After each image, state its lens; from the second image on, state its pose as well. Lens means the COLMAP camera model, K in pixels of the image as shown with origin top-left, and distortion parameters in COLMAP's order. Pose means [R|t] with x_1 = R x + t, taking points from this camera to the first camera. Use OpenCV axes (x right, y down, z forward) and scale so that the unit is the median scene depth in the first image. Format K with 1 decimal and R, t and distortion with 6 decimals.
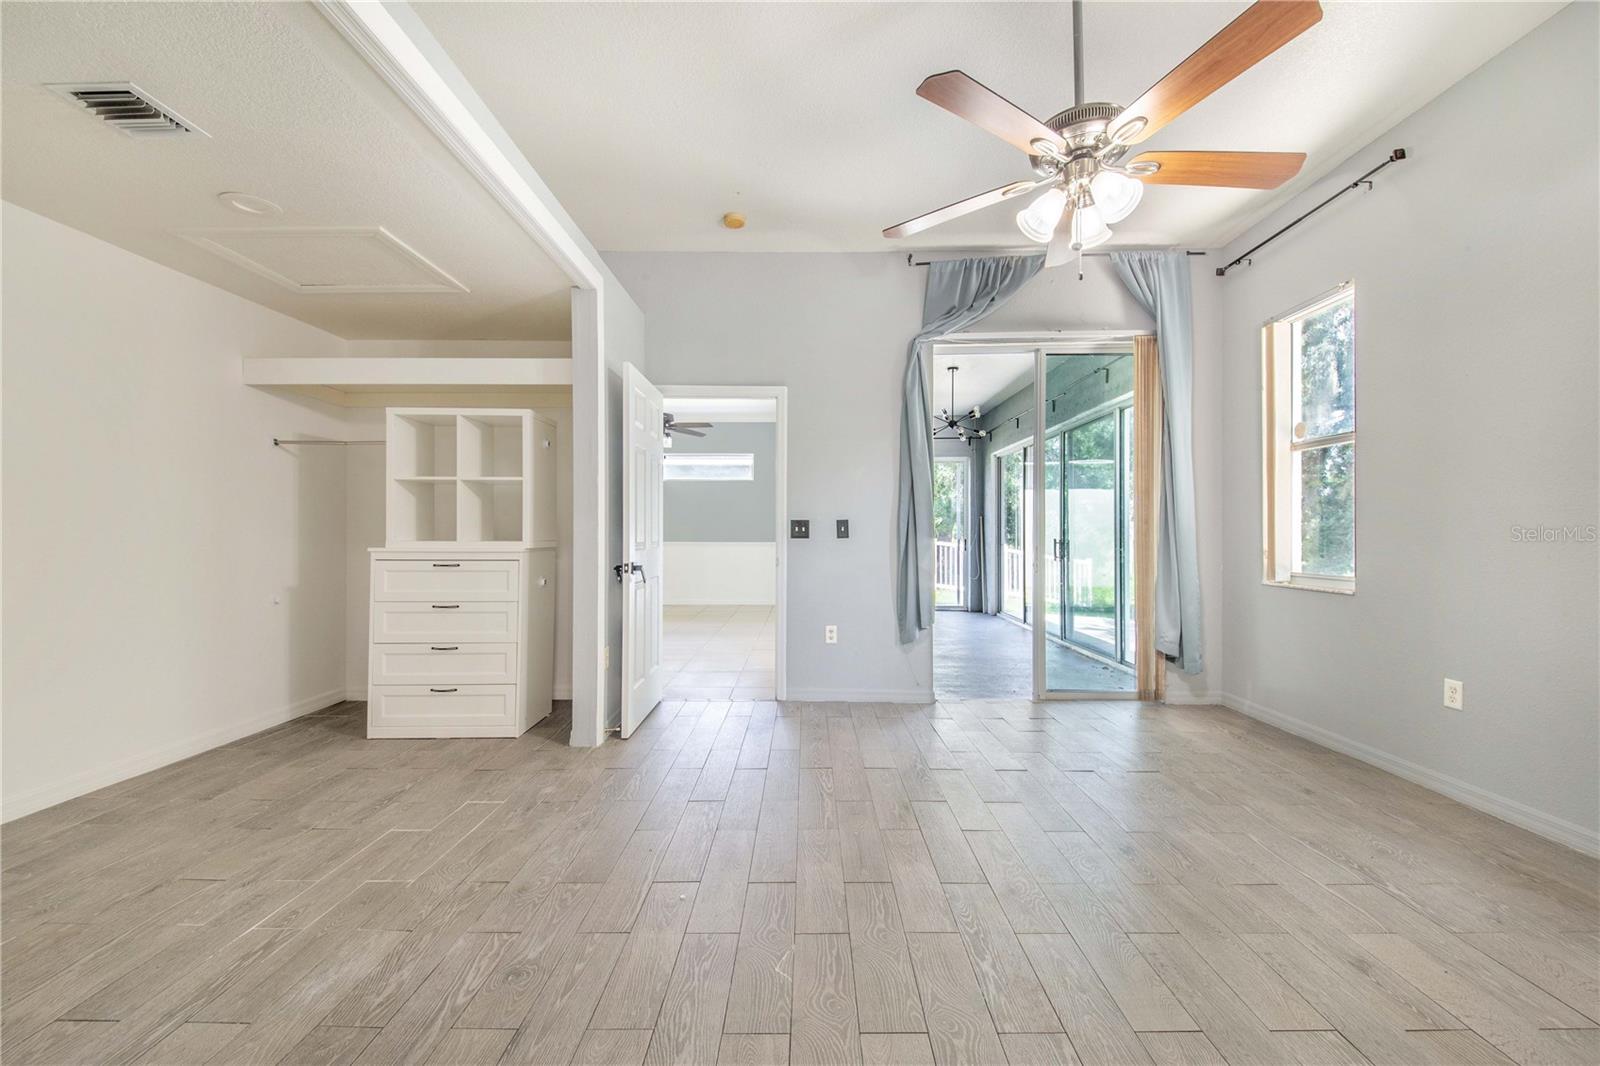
lens RADIAL K [[640.9, 0, 802.4], [0, 640.9, 539.1], [0, 0, 1]] dist [0.016470, -0.003052]
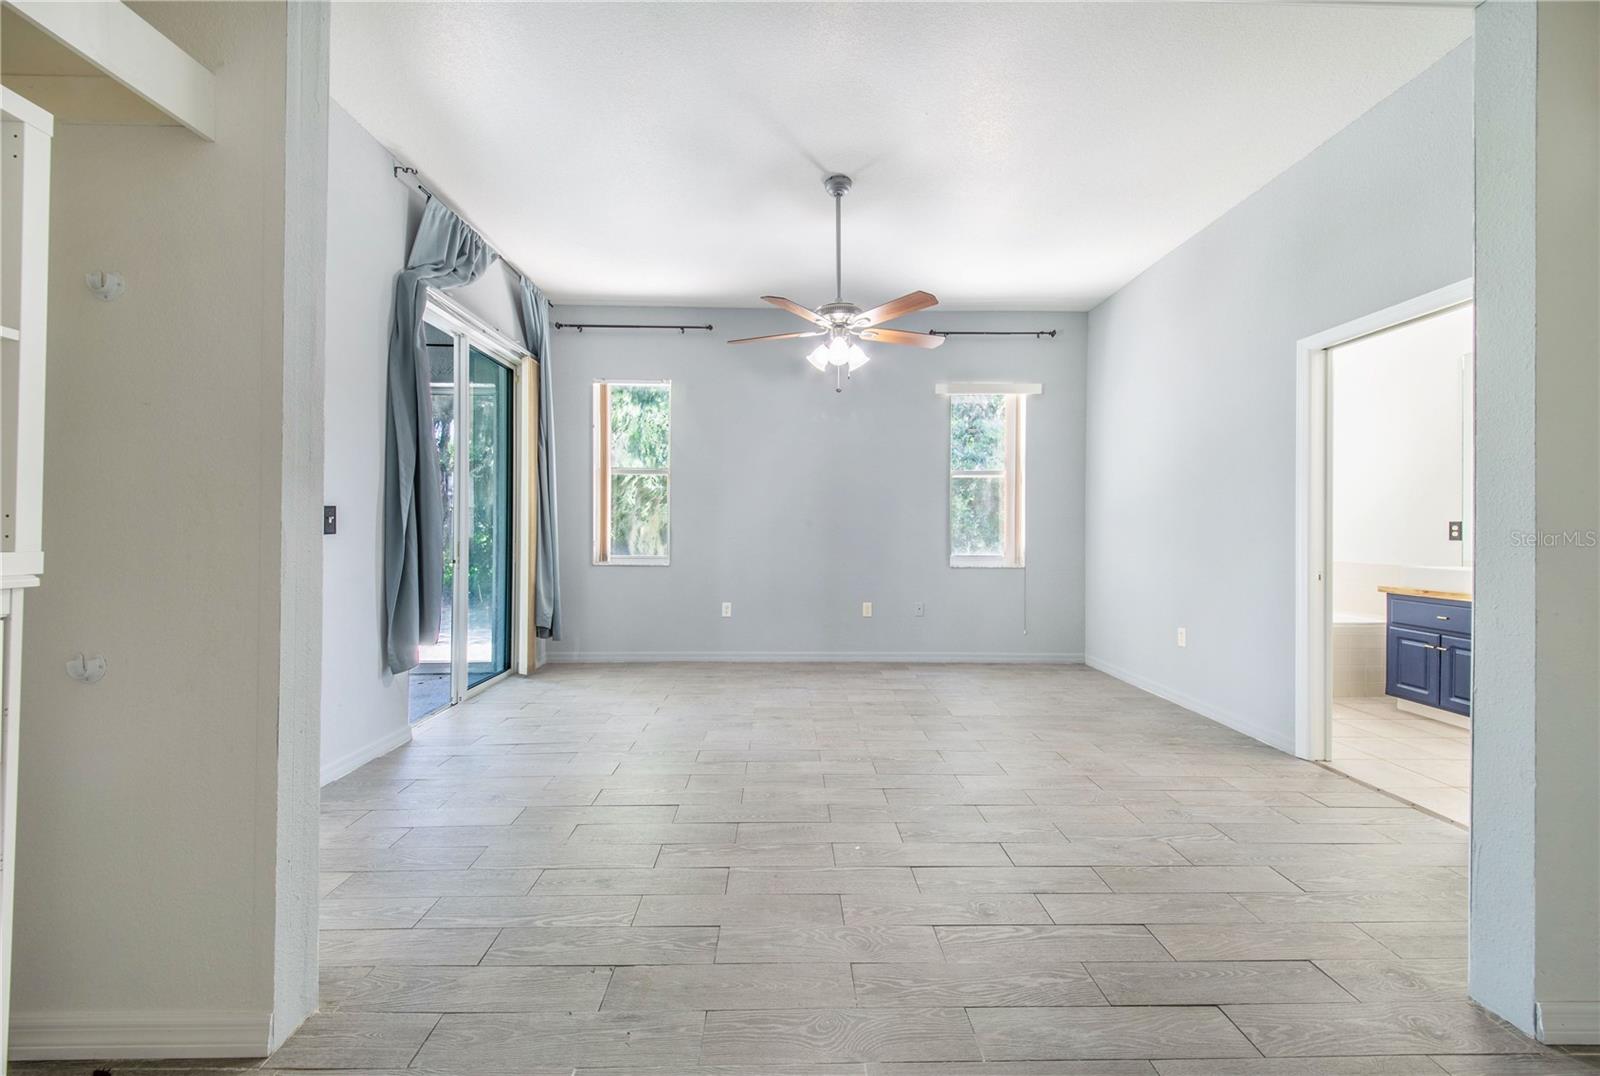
lens RADIAL K [[640.9, 0, 803.1], [0, 640.9, 532.6], [0, 0, 1]] dist [0.016470, -0.003052]
pose [[-0.040695, -0.001796, 0.999170, -1.059978], [0.011709, 0.999929, 0.002274, 0.001595], [-0.999103, 0.011792, -0.040671, 0.923885]]
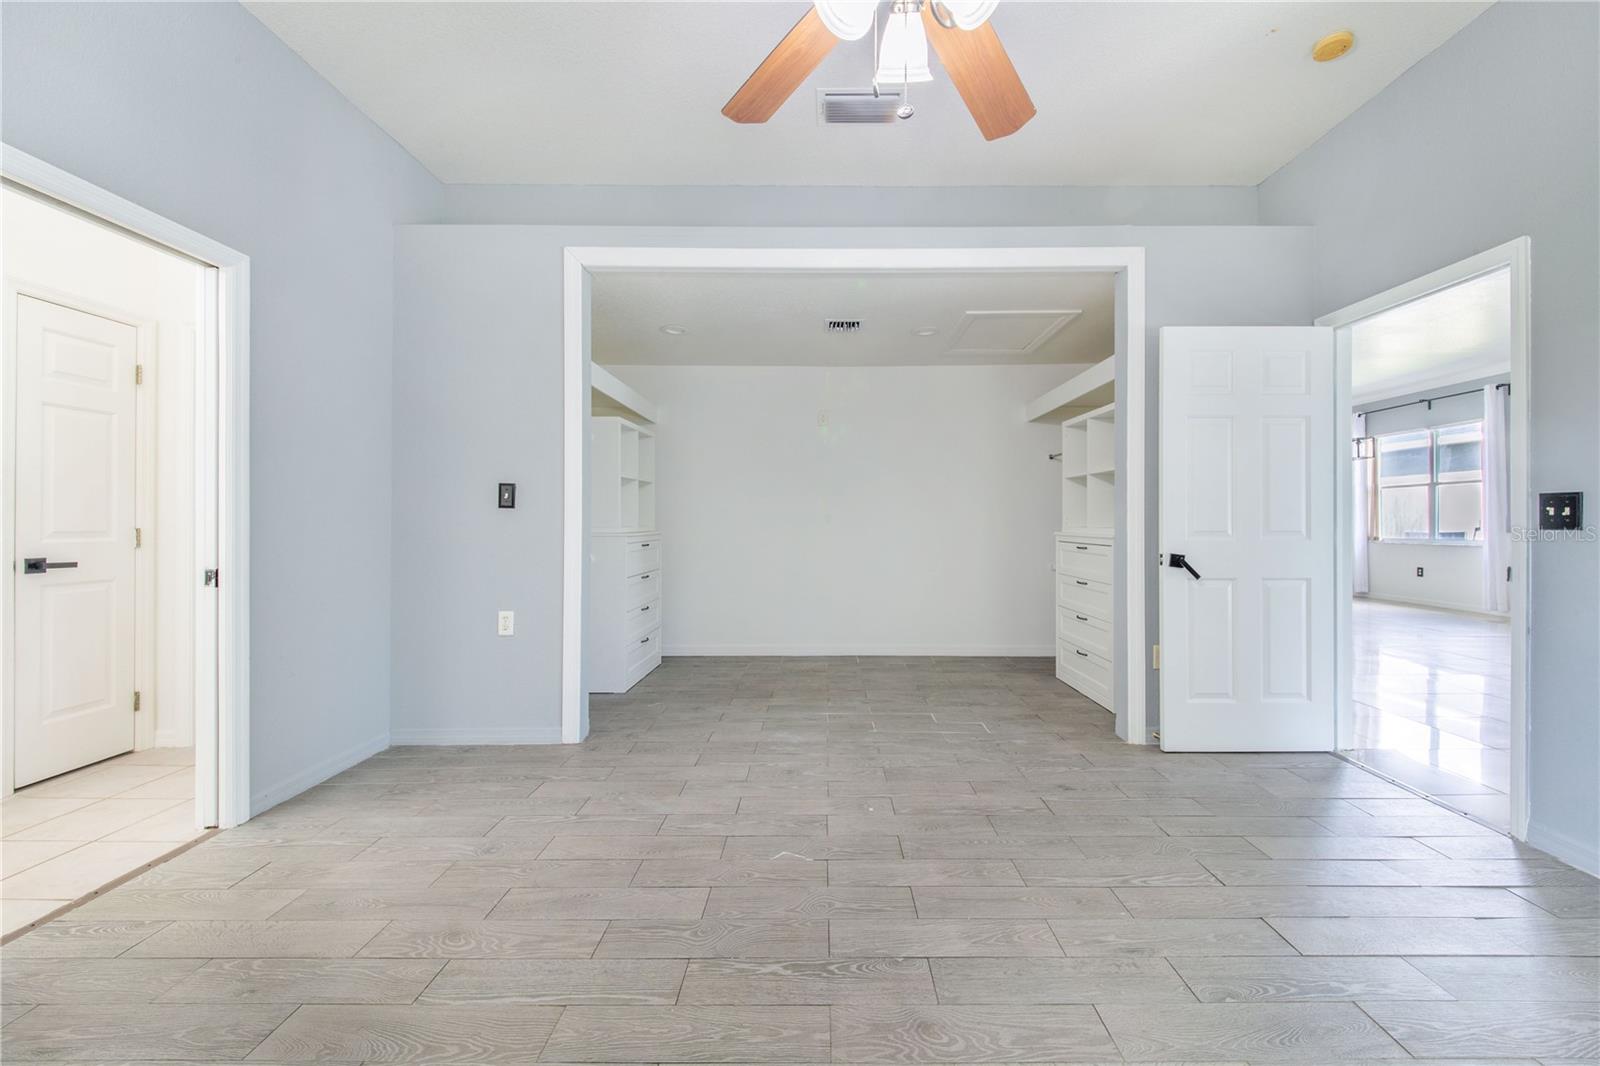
lens RADIAL K [[640.9, 0, 830.9], [0, 640.9, 517.0], [0, 0, 1]] dist [0.016470, -0.003052]
pose [[0.011642, -0.004550, -0.999922, 0.851617], [-0.023312, 0.999717, -0.004821, 0.002695], [0.999660, 0.023366, 0.011532, 0.728788]]
